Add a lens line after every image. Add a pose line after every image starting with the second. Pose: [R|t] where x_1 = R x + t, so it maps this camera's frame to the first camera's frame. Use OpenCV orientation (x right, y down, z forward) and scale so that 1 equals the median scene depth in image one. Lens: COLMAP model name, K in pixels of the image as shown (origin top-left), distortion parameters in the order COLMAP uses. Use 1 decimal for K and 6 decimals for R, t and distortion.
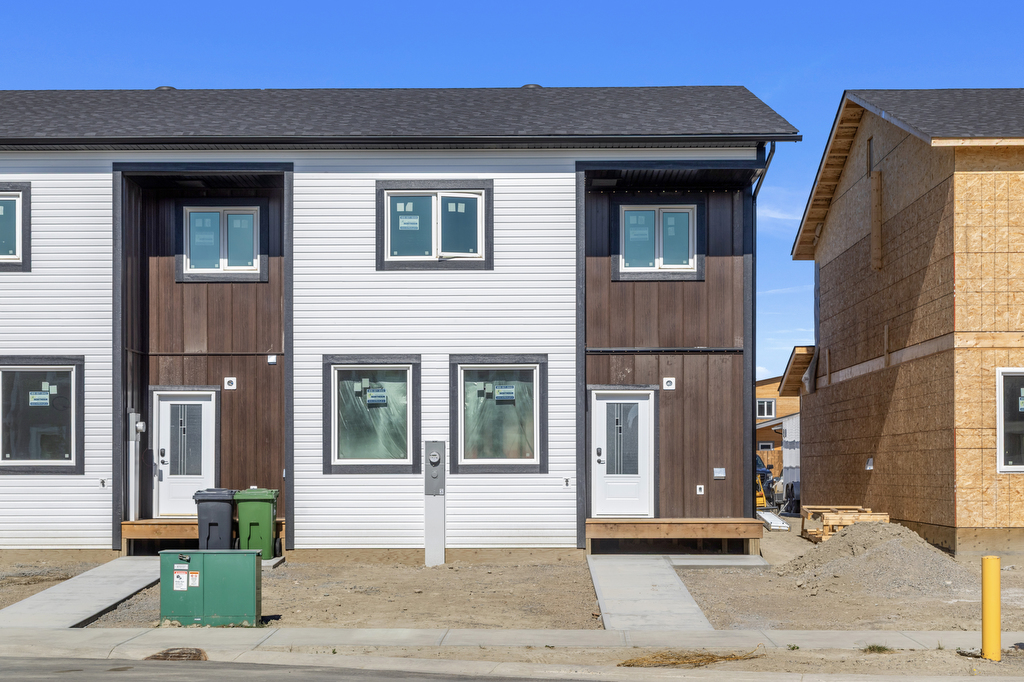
lens RADIAL K [[1684.8, 0, 524.4], [0, 1684.8, 366.4], [0, 0, 1]] dist [0.021113, 0.000000]
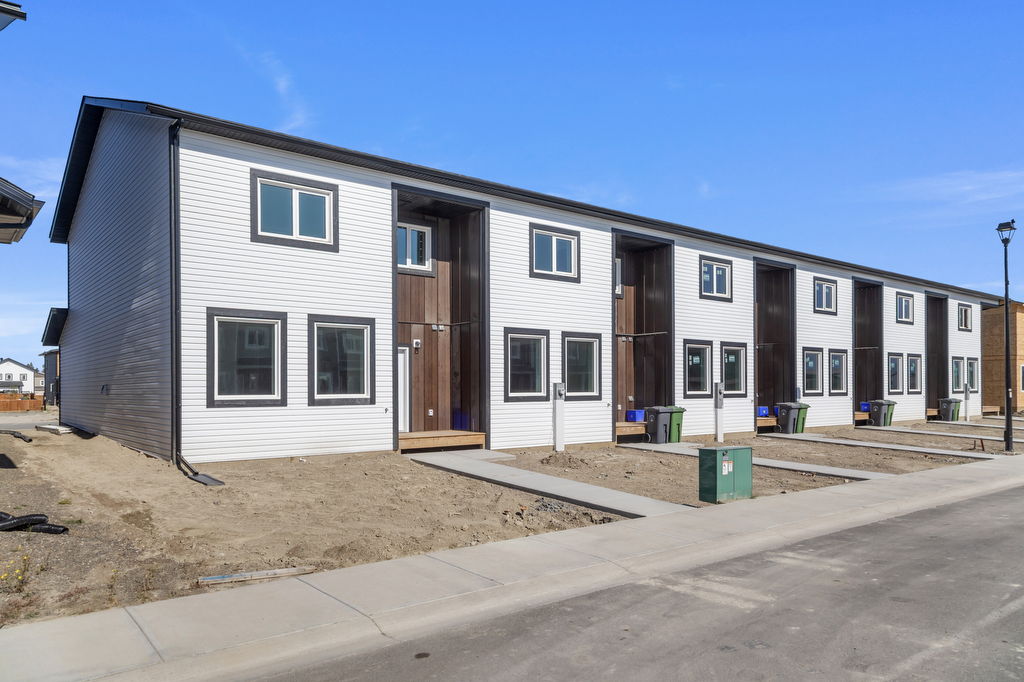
lens RADIAL K [[761.8, 0, 547.7], [0, 761.8, 381.8], [0, 0, 1]] dist [0.011788, 0.007268]
pose [[0.730826, 0.004404, 0.682549, -0.309621], [-0.034106, 0.998966, 0.030073, 0.021116], [-0.681711, -0.045257, 0.730220, 0.440297]]
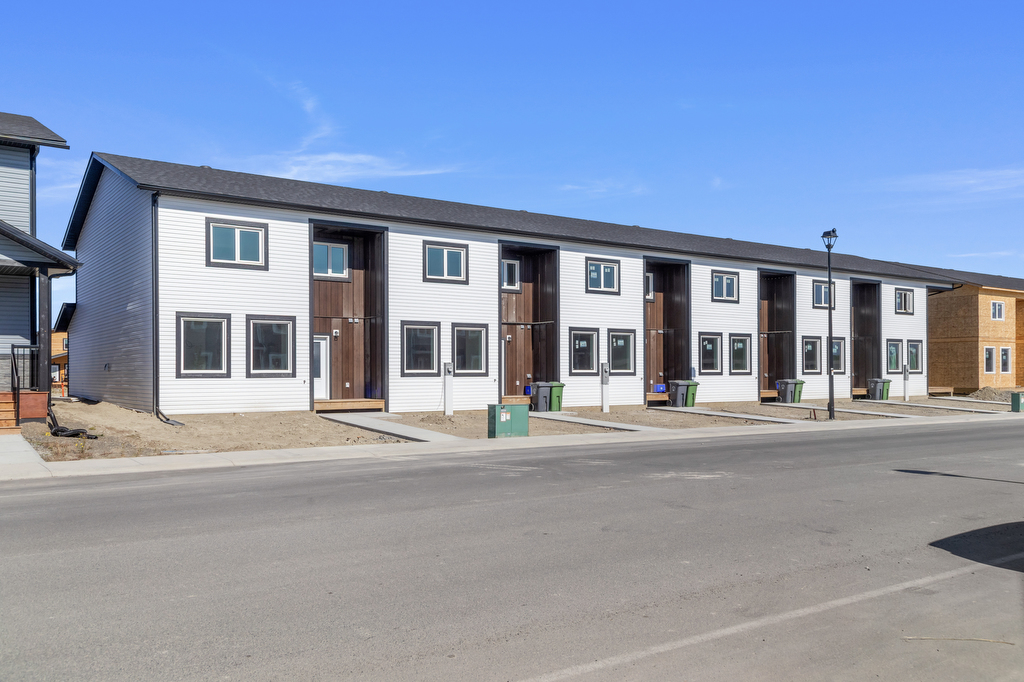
lens RADIAL K [[898.6, 0, 551.7], [0, 898.6, 367.8], [0, 0, 1]] dist [0.021376, -0.001962]
pose [[0.771172, 0.002446, 0.636622, -0.419866], [-0.035493, 0.998602, 0.039158, 0.000933], [-0.635636, -0.052793, 0.770181, 0.005782]]
